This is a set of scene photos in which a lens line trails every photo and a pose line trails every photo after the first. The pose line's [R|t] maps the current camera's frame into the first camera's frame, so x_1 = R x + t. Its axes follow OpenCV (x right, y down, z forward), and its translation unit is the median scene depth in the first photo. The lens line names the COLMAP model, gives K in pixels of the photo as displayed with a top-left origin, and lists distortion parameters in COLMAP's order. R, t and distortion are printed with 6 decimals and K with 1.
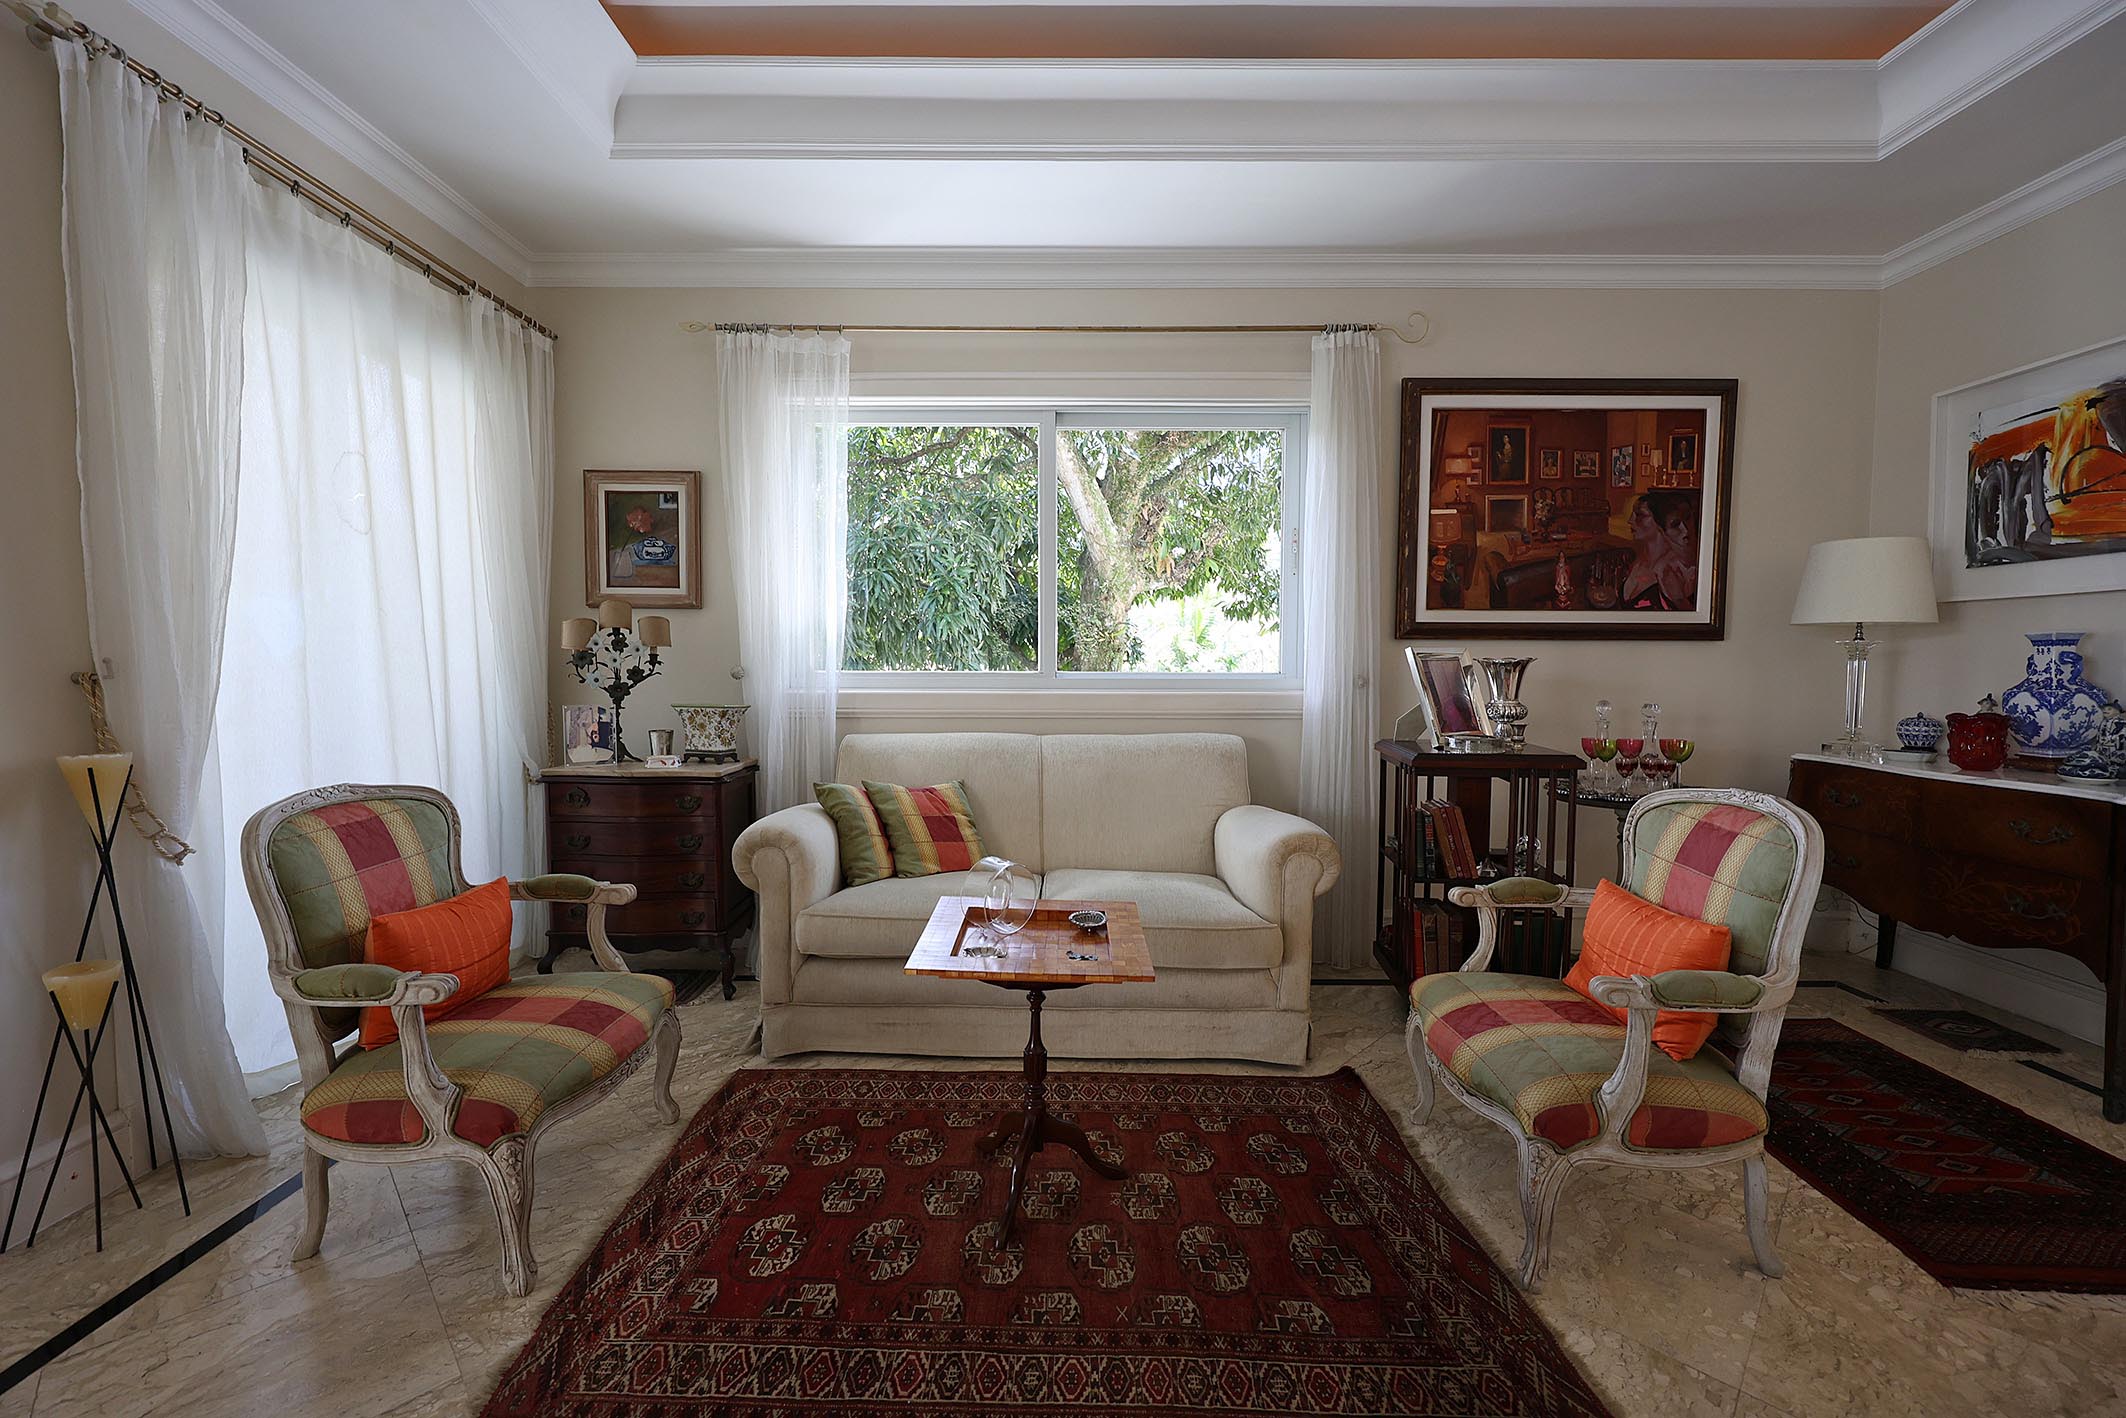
lens RADIAL K [[850.4, 0, 1052.5], [0, 850.4, 704.4], [0, 0, 1]] dist [0.000486, 0.000255]
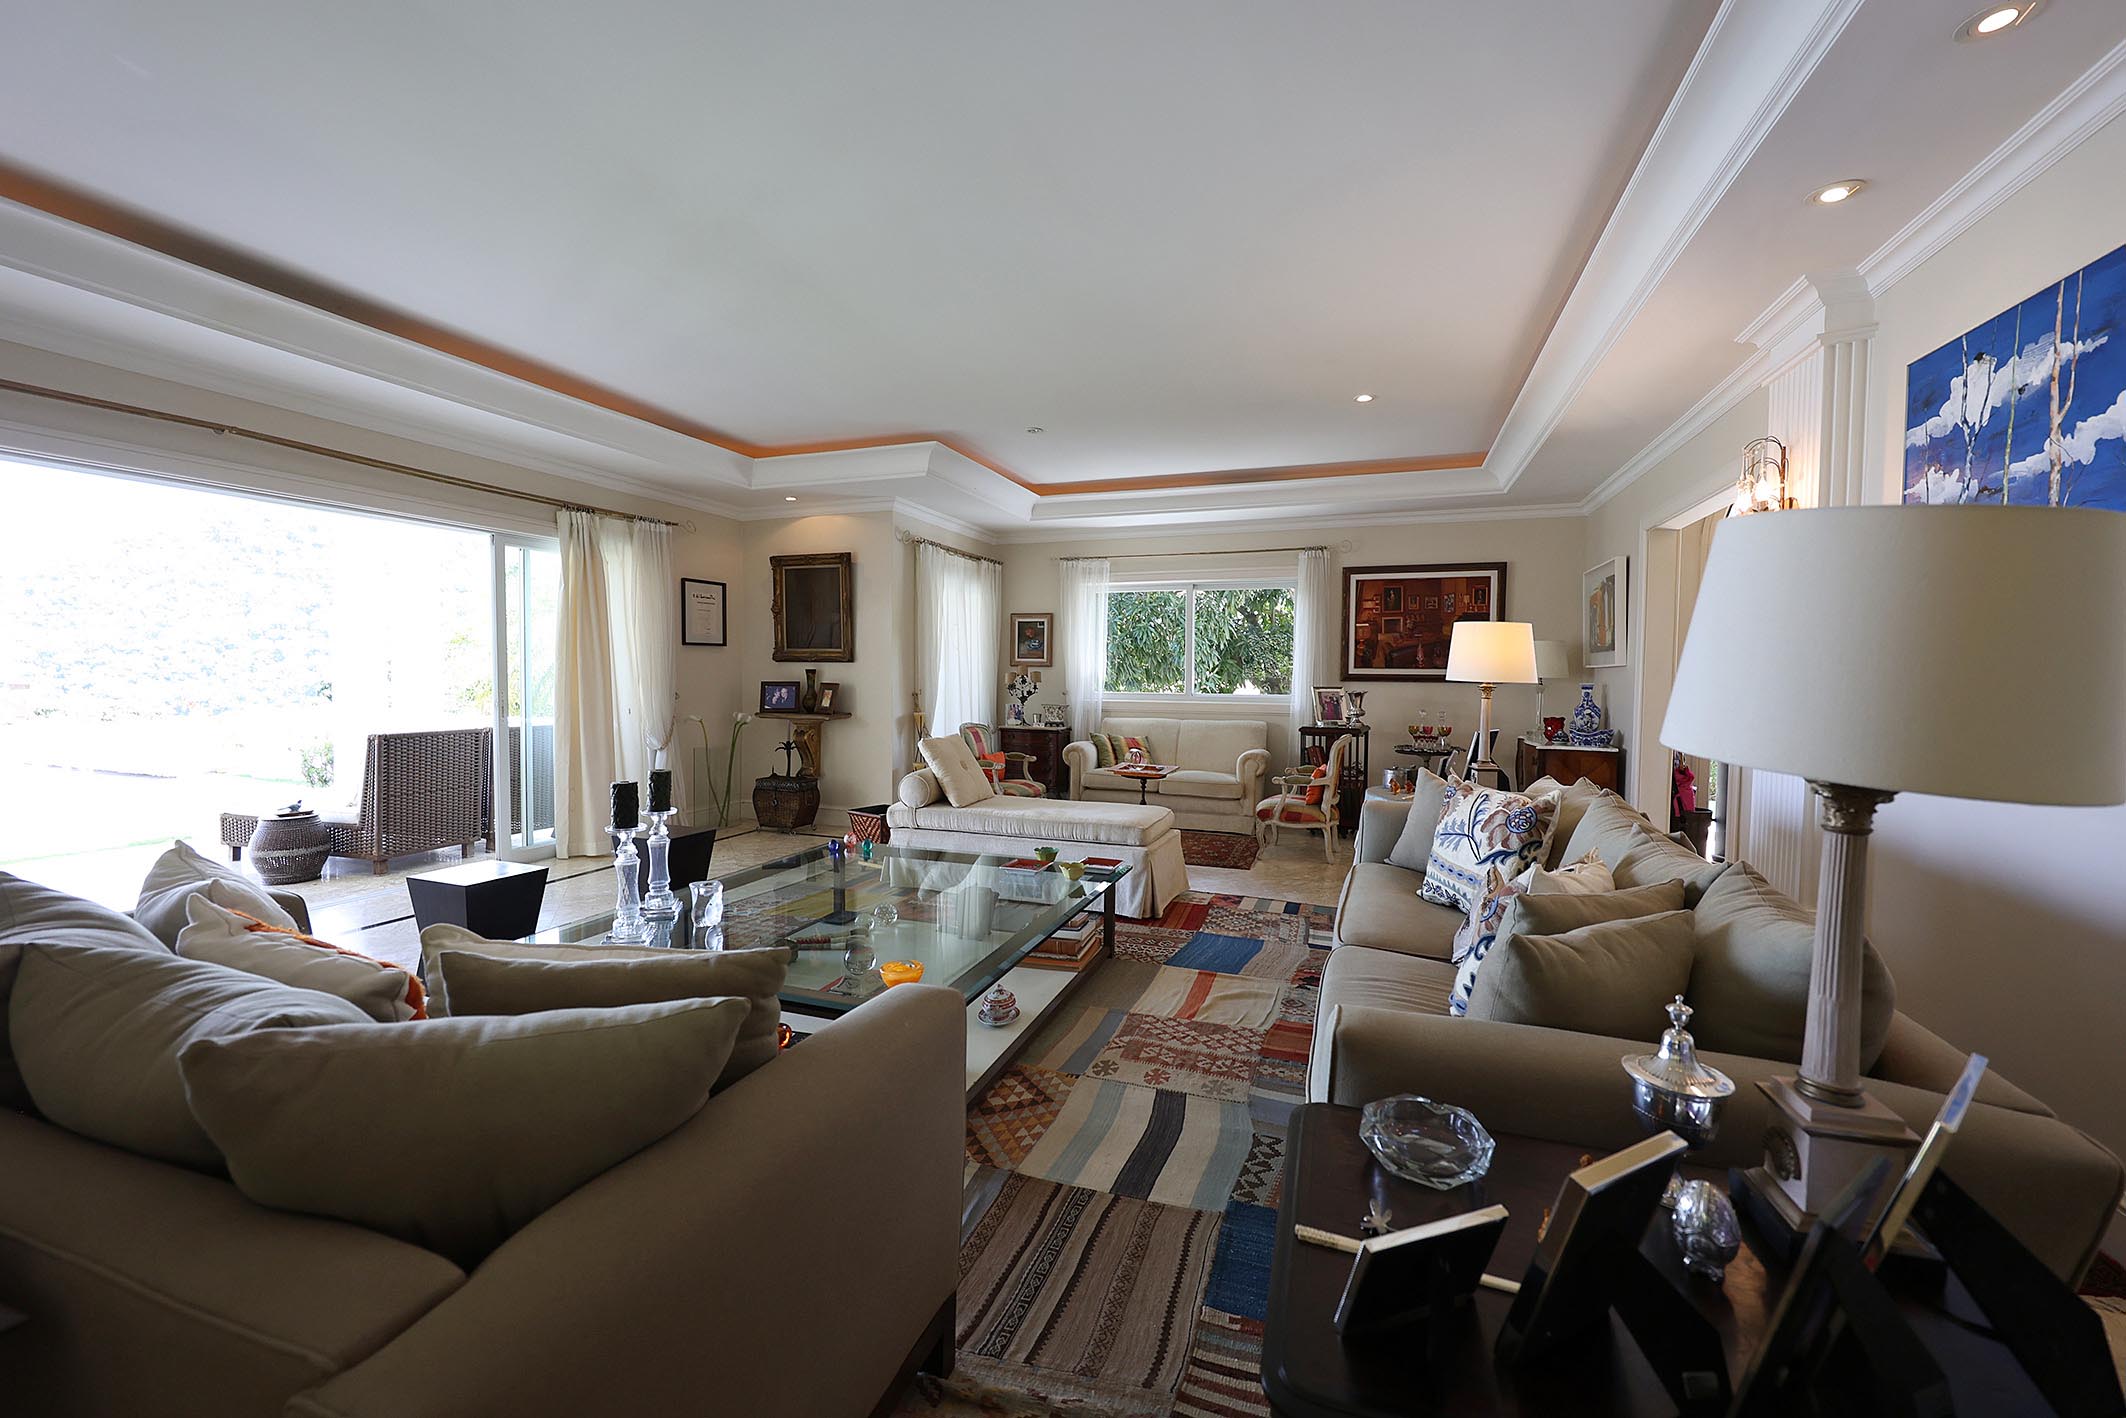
lens RADIAL K [[850.4, 0, 1052.5], [0, 850.4, 704.4], [0, 0, 1]] dist [0.000486, 0.000255]
pose [[0.937037, 0.018508, -0.348739, 0.493457], [-0.022959, 0.999699, -0.008635, 0.022129], [0.348474, 0.016098, 0.937180, -1.425135]]
